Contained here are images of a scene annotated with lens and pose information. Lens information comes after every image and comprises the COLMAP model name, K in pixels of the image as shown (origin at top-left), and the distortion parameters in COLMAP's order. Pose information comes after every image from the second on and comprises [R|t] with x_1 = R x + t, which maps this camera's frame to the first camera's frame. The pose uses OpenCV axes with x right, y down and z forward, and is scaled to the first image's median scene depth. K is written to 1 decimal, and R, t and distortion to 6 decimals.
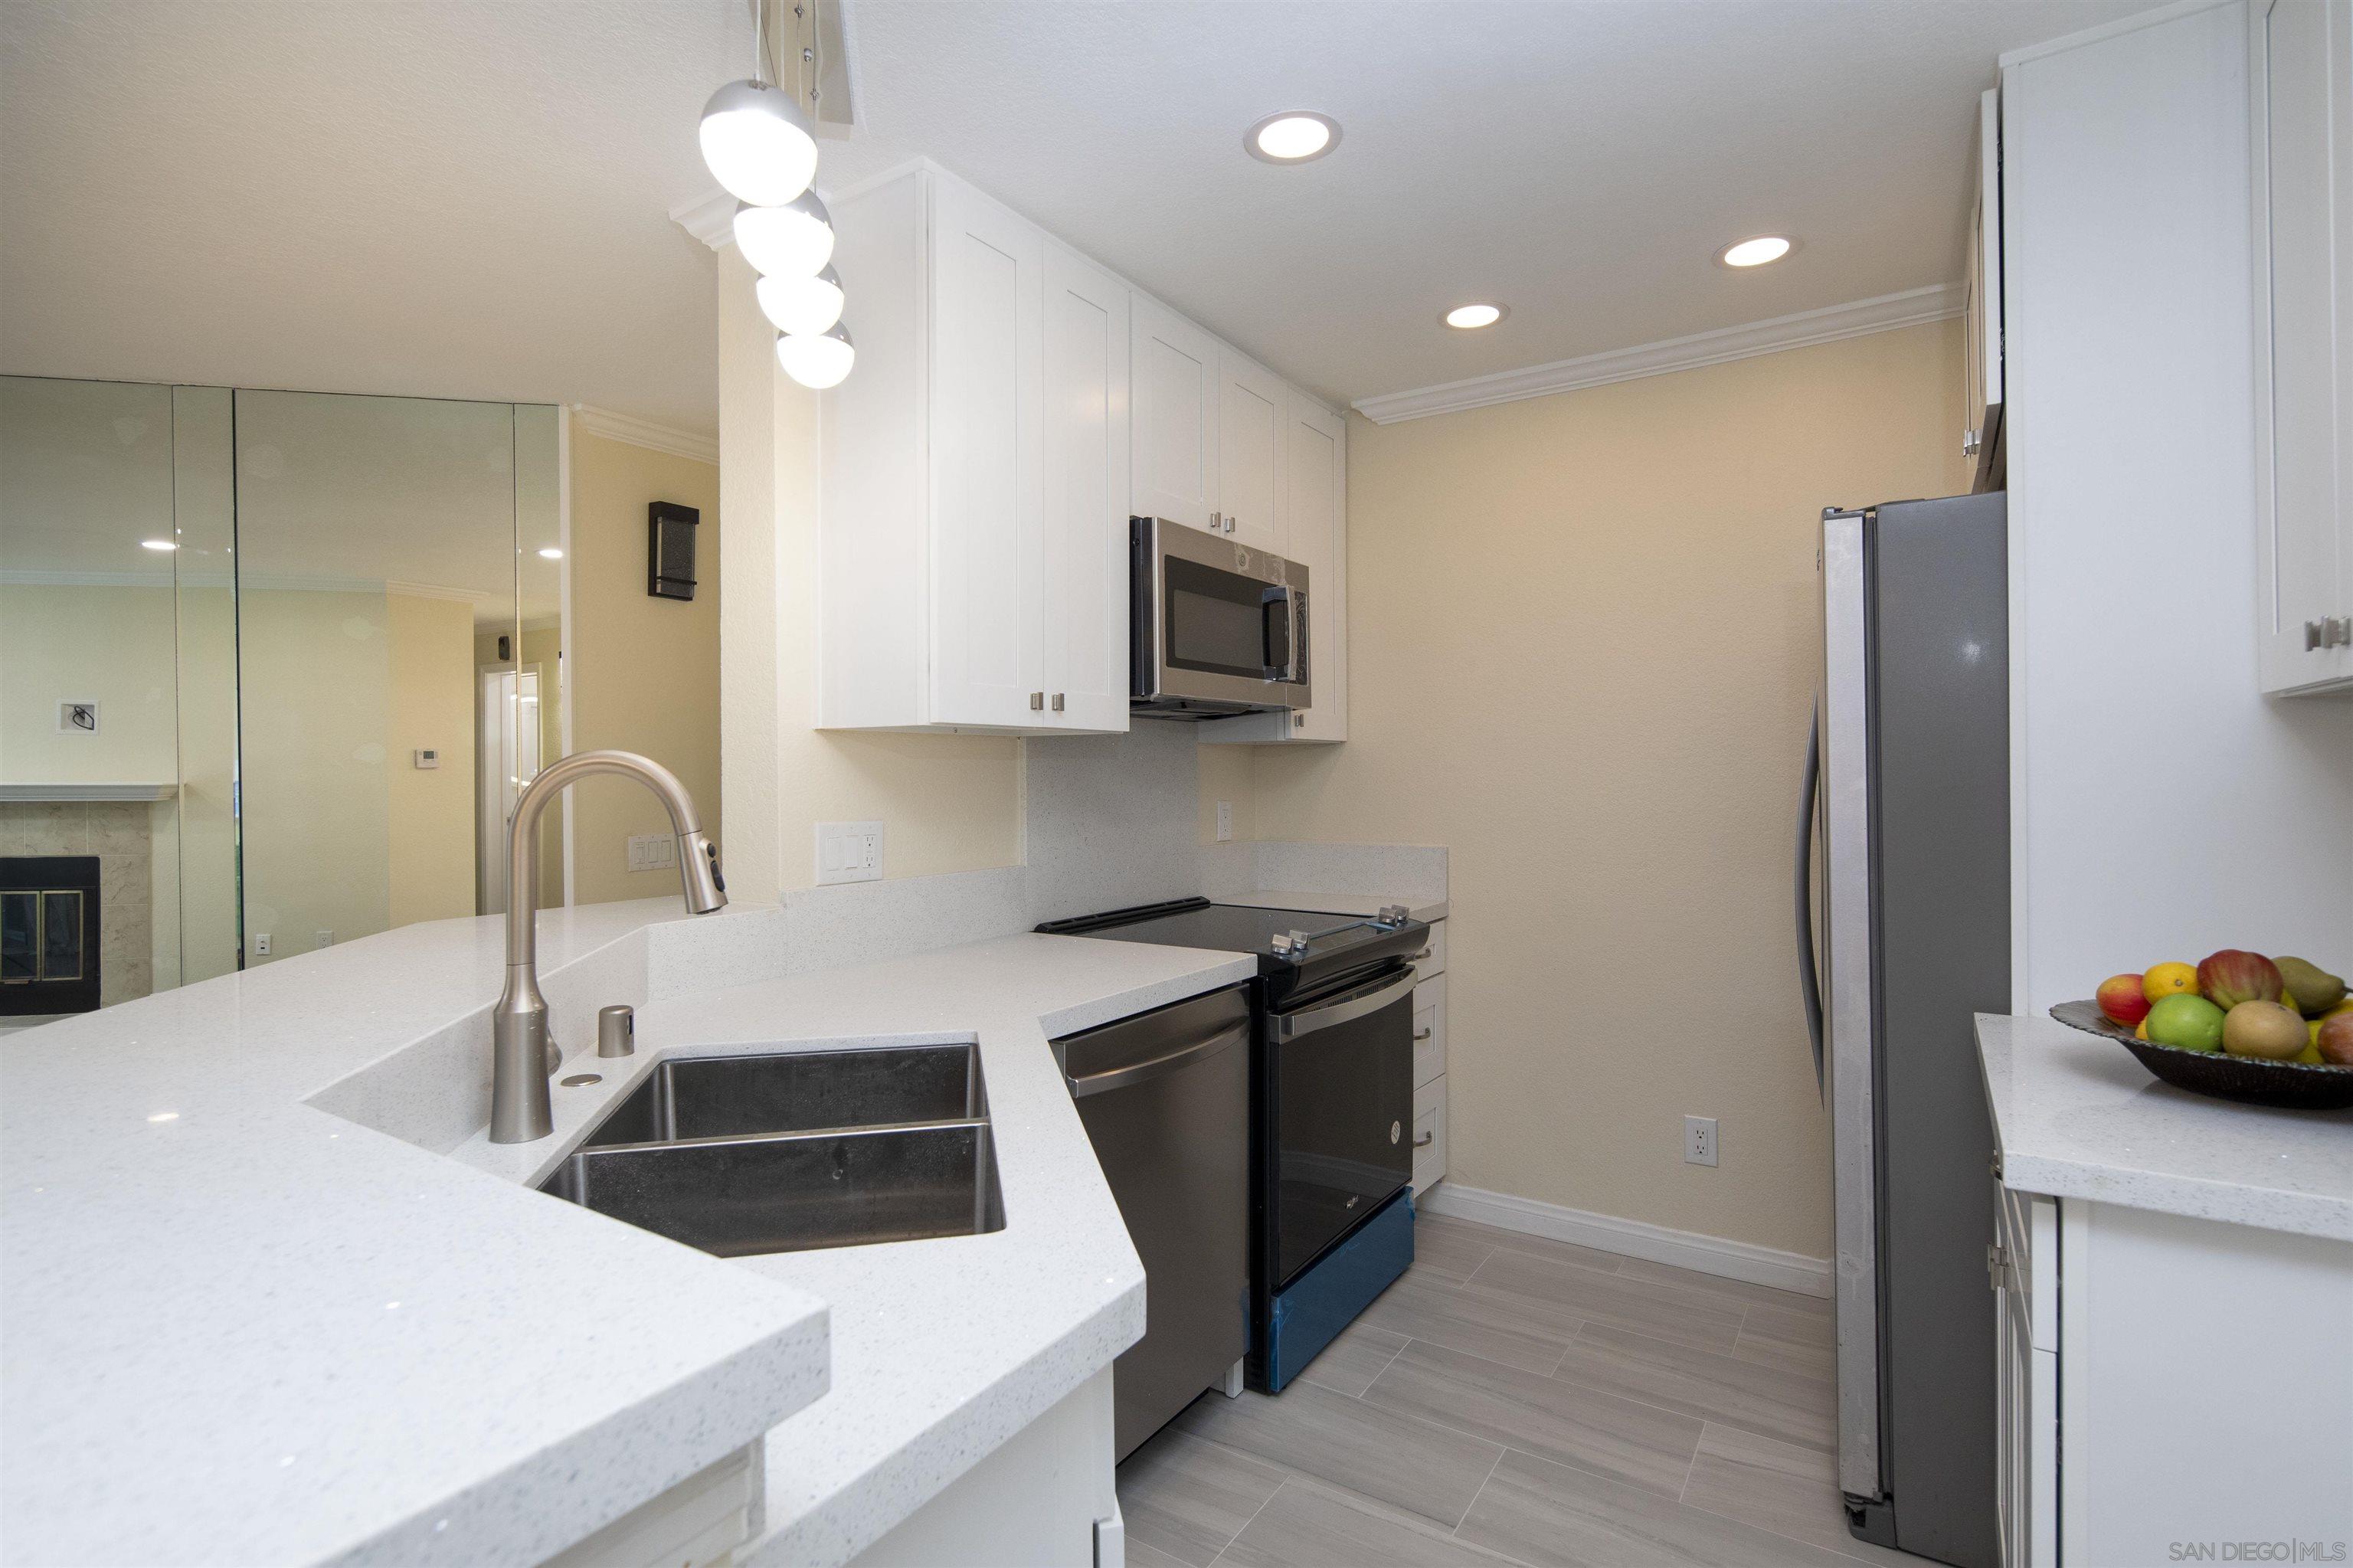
lens RADIAL K [[1127.0, 0, 1168.3], [0, 1127.0, 767.9], [0, 0, 1]] dist [0.007334, -0.006519]
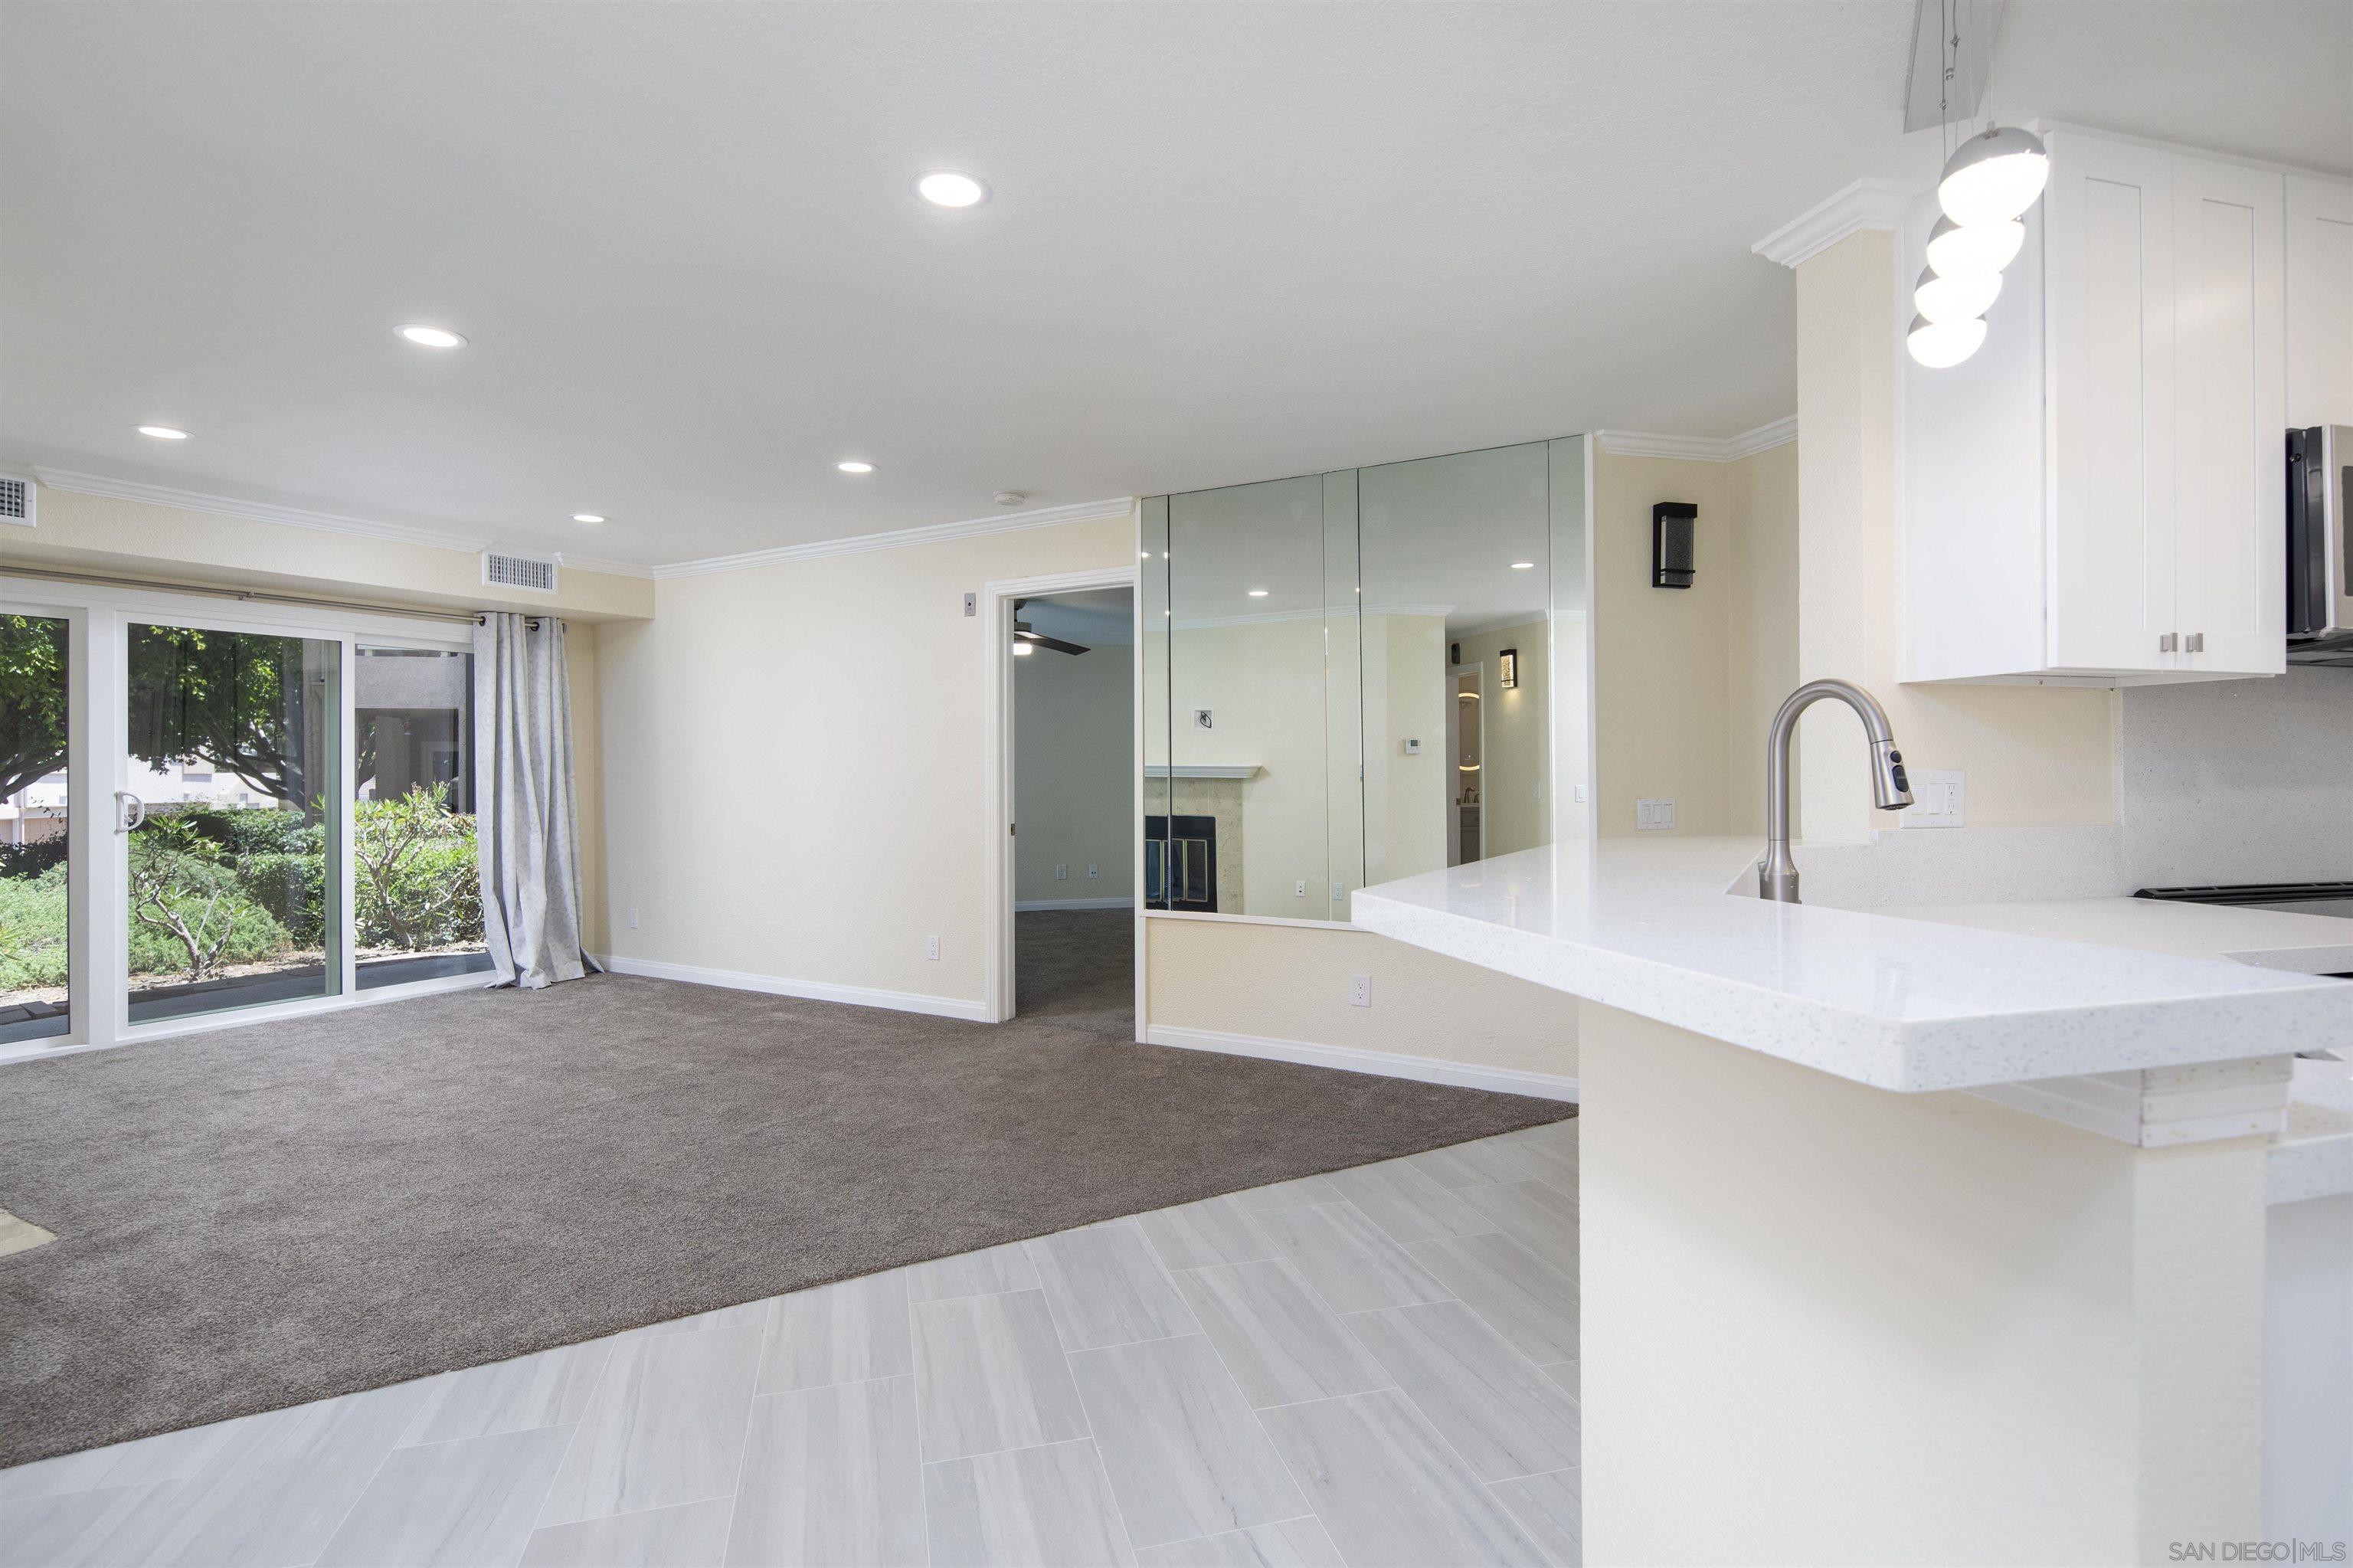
lens RADIAL K [[1127.0, 0, 1168.3], [0, 1127.0, 767.9], [0, 0, 1]] dist [0.007334, -0.006519]
pose [[0.743615, -0.000124, -0.668608, -0.088906], [0.000211, 1.000000, 0.000050, 0.038158], [0.668608, -0.000178, 0.743615, -0.223488]]
